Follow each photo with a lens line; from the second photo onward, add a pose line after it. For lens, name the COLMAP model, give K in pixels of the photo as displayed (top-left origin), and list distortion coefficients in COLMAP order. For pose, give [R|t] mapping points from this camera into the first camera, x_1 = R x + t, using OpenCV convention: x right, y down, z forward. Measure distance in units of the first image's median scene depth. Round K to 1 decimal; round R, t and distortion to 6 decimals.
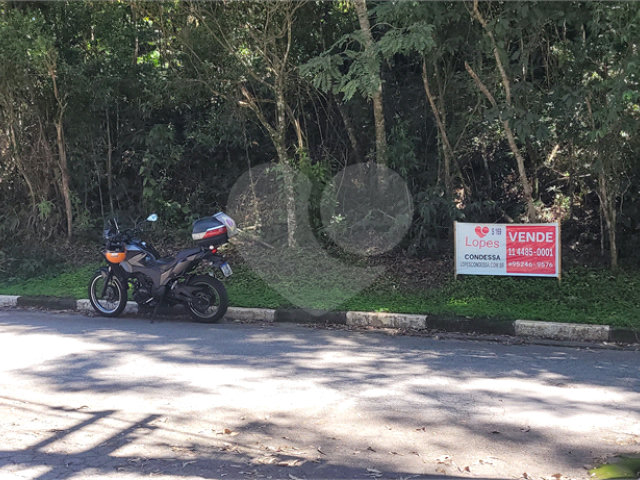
lens RADIAL K [[813.4, 0, 320.0], [0, 813.4, 240.0], [0, 0, 1]] dist [0.014550, 0.013461]
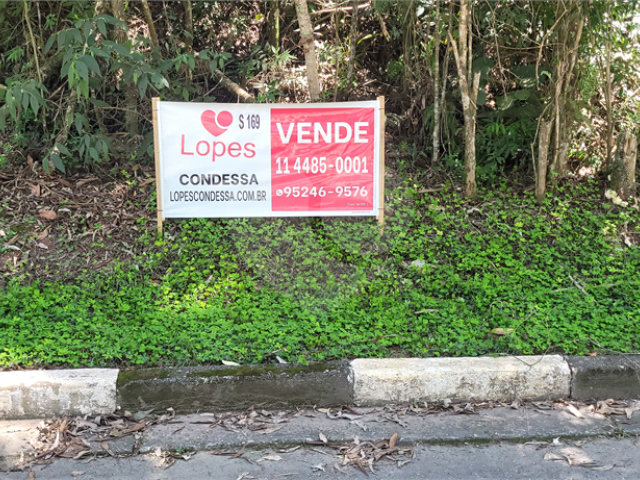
lens RADIAL K [[813.4, 0, 320.0], [0, 813.4, 240.0], [0, 0, 1]] dist [0.014550, 0.013461]
pose [[0.900623, -0.085893, 0.426028, 0.056629], [0.009232, 0.983835, 0.178839, -0.026205], [-0.434503, -0.157133, 0.886858, 0.583695]]
